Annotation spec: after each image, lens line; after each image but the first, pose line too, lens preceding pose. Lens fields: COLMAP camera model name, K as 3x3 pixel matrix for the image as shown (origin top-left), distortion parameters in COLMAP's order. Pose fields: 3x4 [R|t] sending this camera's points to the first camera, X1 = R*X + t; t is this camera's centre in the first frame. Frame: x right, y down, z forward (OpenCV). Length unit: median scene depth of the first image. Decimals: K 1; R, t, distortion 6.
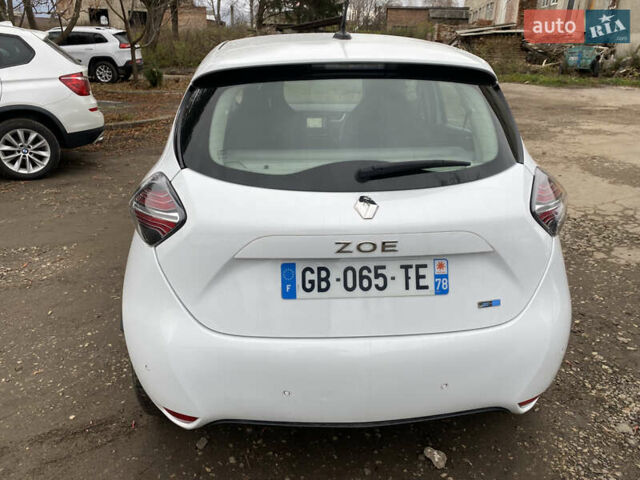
lens RADIAL K [[475.2, 0, 313.2], [0, 475.2, 235.0], [0, 0, 1]] dist [0.054760, -0.051911]
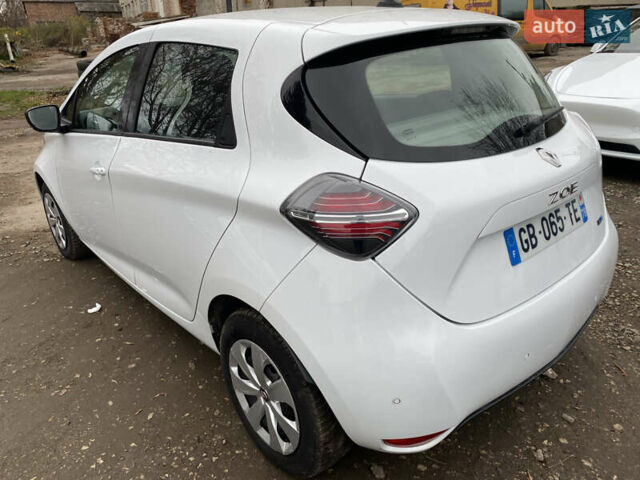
lens RADIAL K [[475.2, 0, 318.5], [0, 475.2, 236.7], [0, 0, 1]] dist [0.054760, -0.051911]
pose [[0.801272, -0.270352, 0.533735, -0.873411], [0.262583, 0.960484, 0.092308, -0.116308], [-0.537599, 0.066185, 0.840599, 0.379882]]
